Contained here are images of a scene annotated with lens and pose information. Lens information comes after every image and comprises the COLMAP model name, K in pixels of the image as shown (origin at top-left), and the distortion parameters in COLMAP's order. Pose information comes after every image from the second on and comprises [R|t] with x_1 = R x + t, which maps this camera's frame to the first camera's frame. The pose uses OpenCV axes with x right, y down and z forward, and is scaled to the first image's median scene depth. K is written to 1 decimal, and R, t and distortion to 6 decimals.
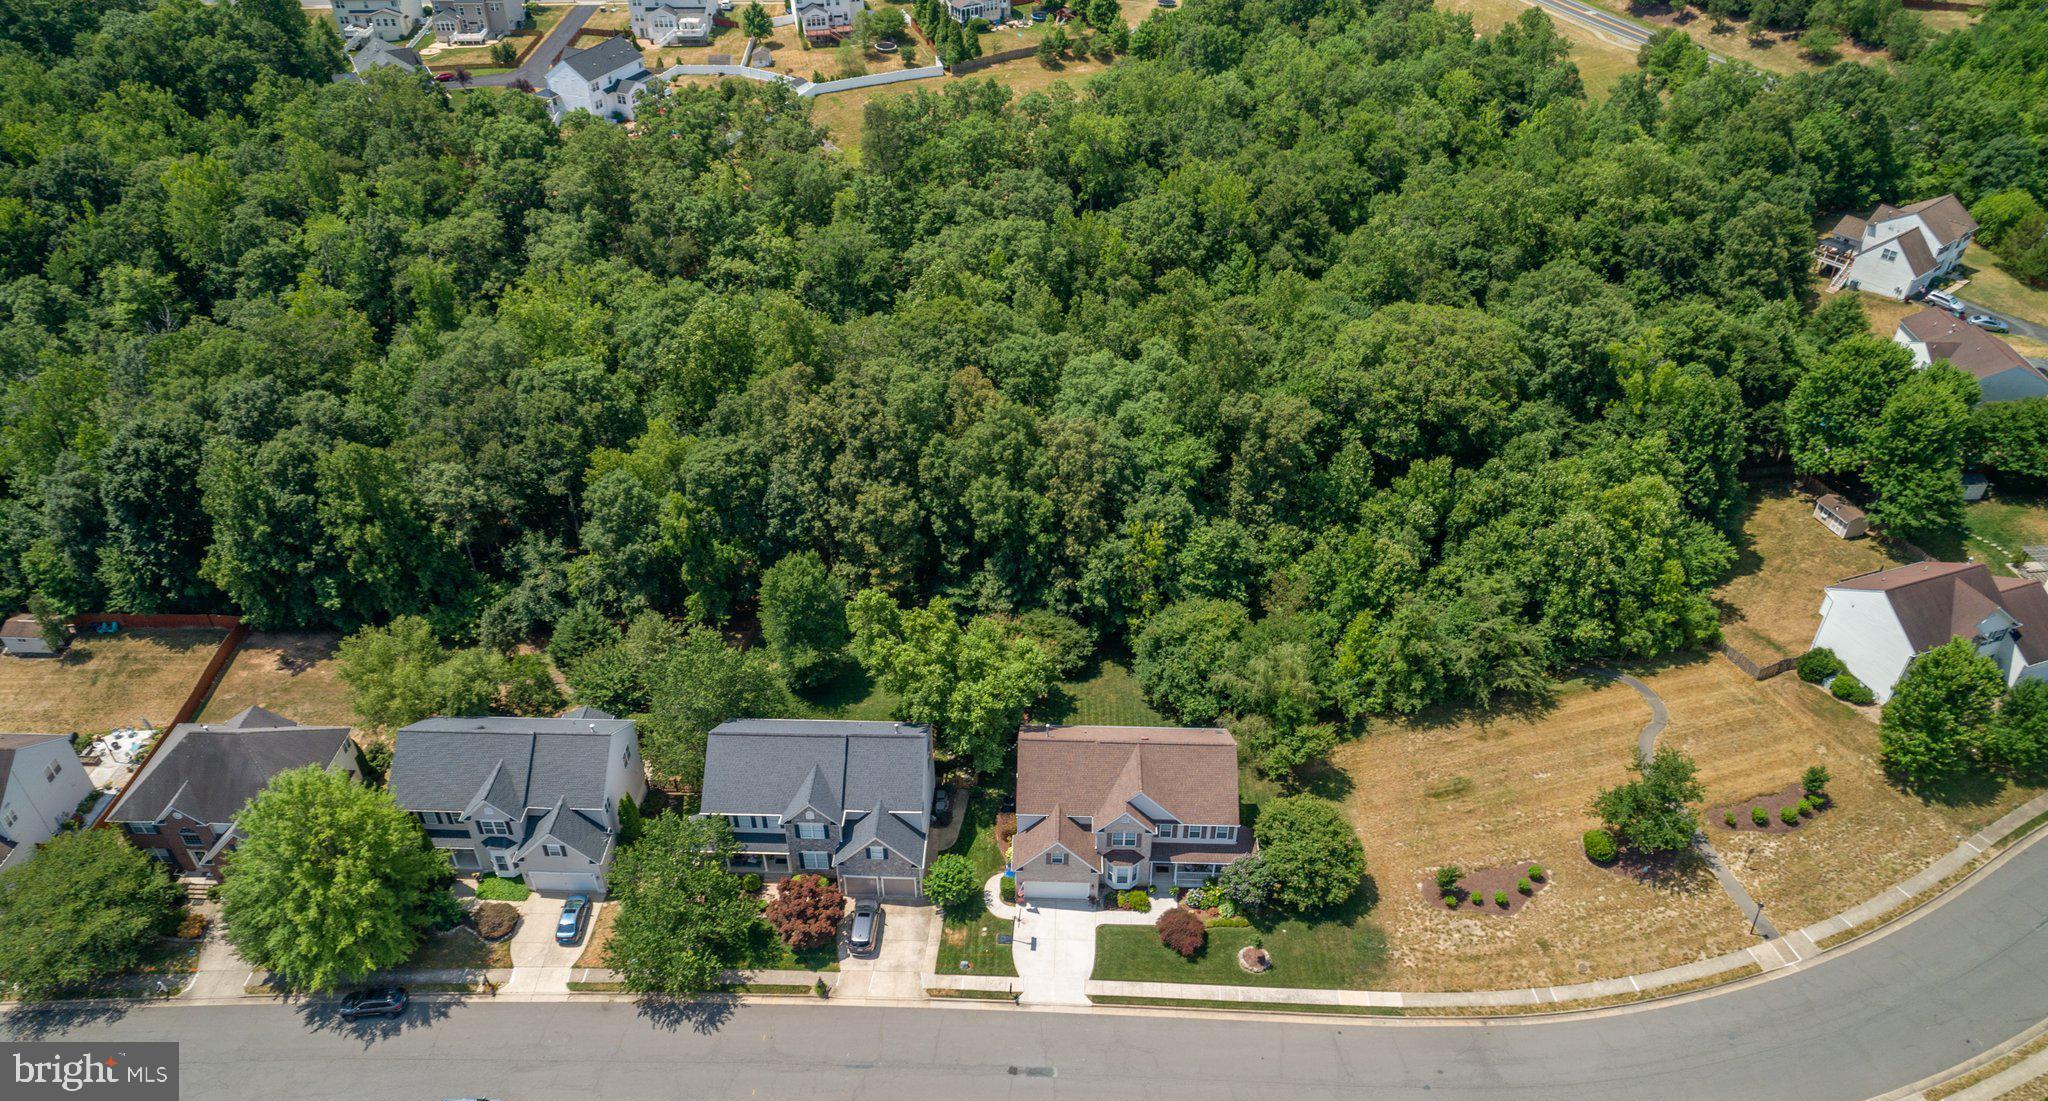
lens RADIAL K [[1393.8, 0, 1028.4], [0, 1393.8, 587.1], [0, 0, 1]] dist [-0.011379, 0.007222]
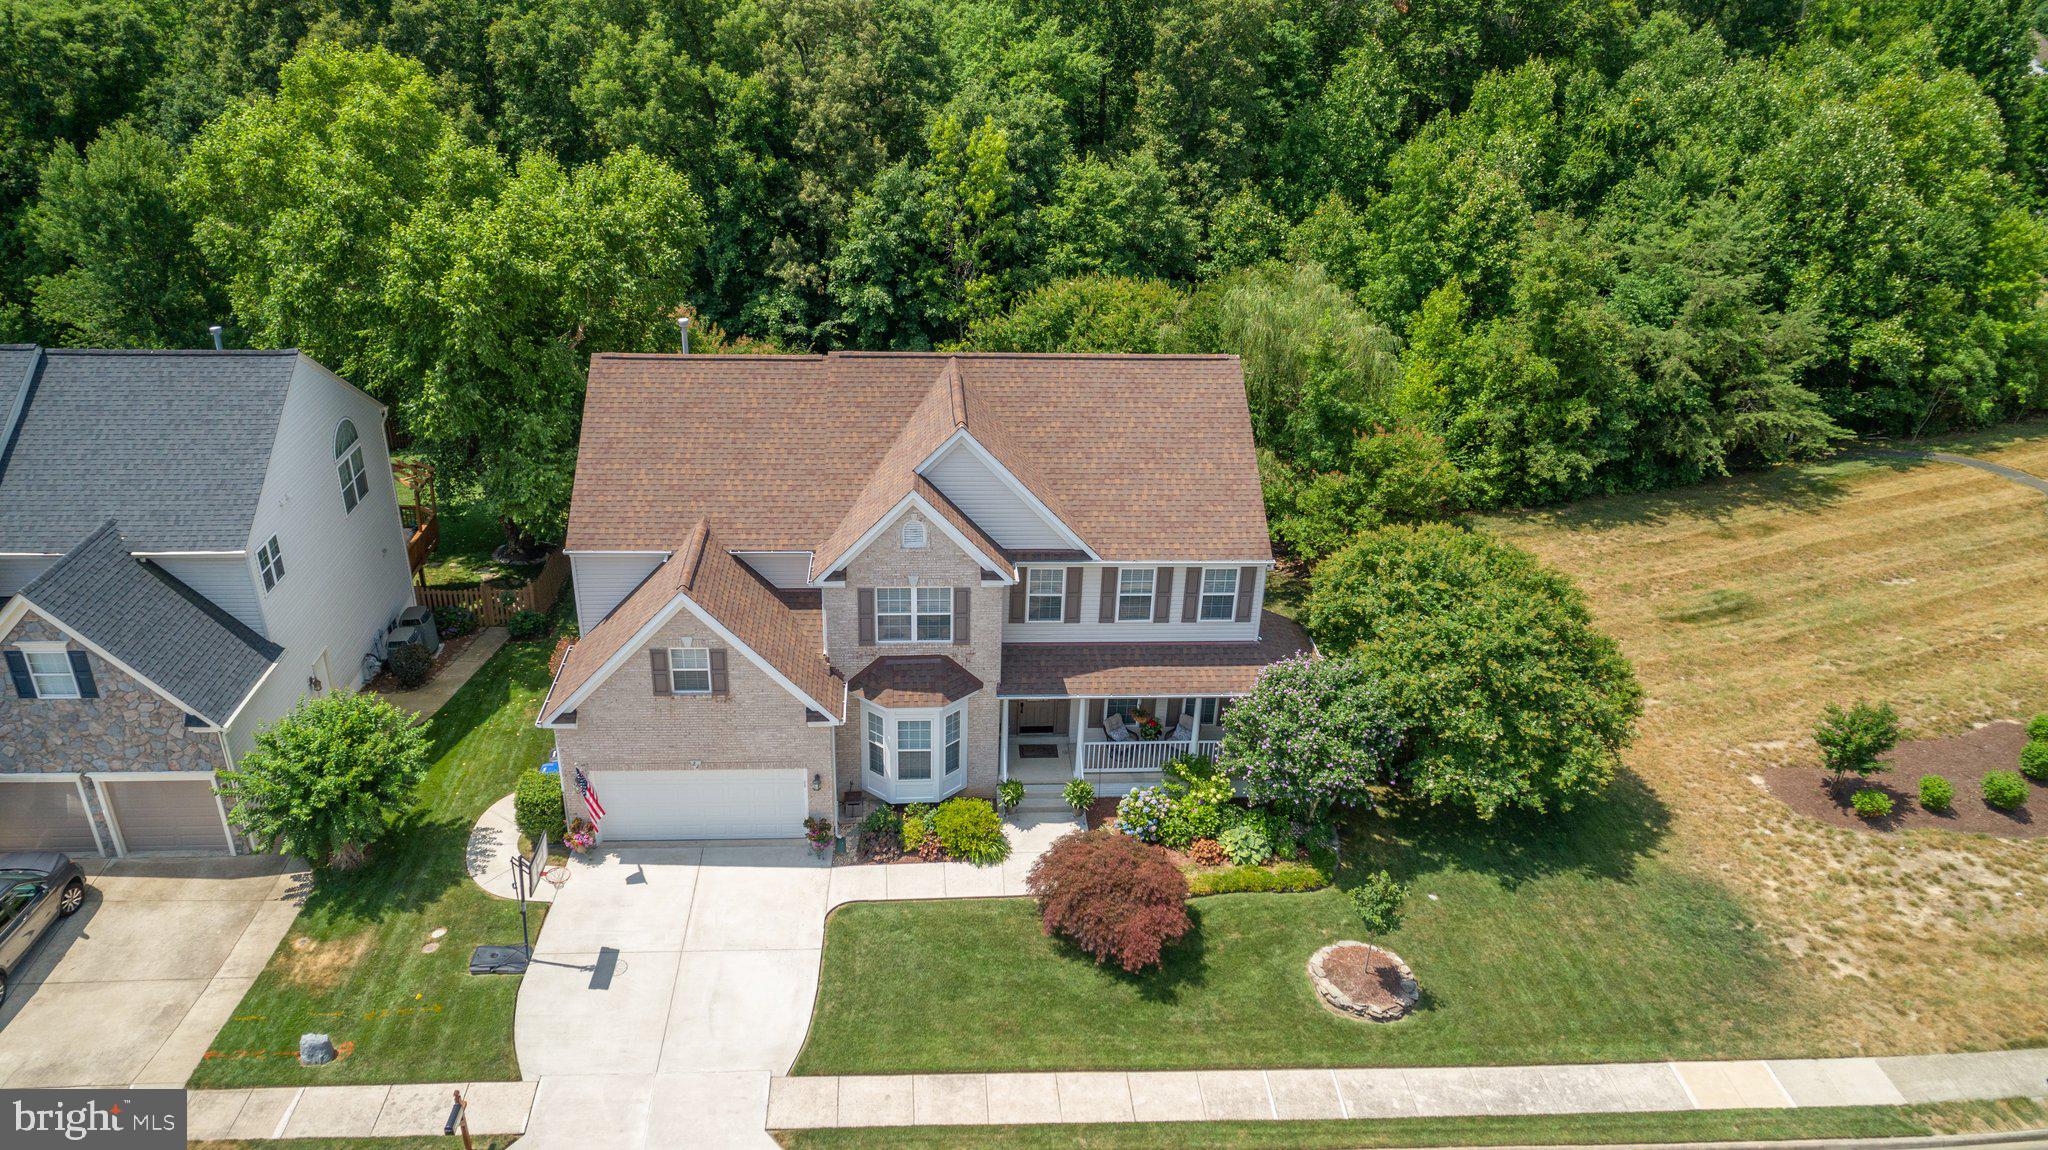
lens RADIAL K [[1385.3, 0, 1026.0], [0, 1385.3, 578.8], [0, 0, 1]] dist [-0.008737, 0.007353]
pose [[0.993763, -0.019769, 0.109745, 0.054119], [0.040115, 0.981652, -0.186413, 0.210204], [-0.104046, 0.189653, 0.976323, 0.628952]]
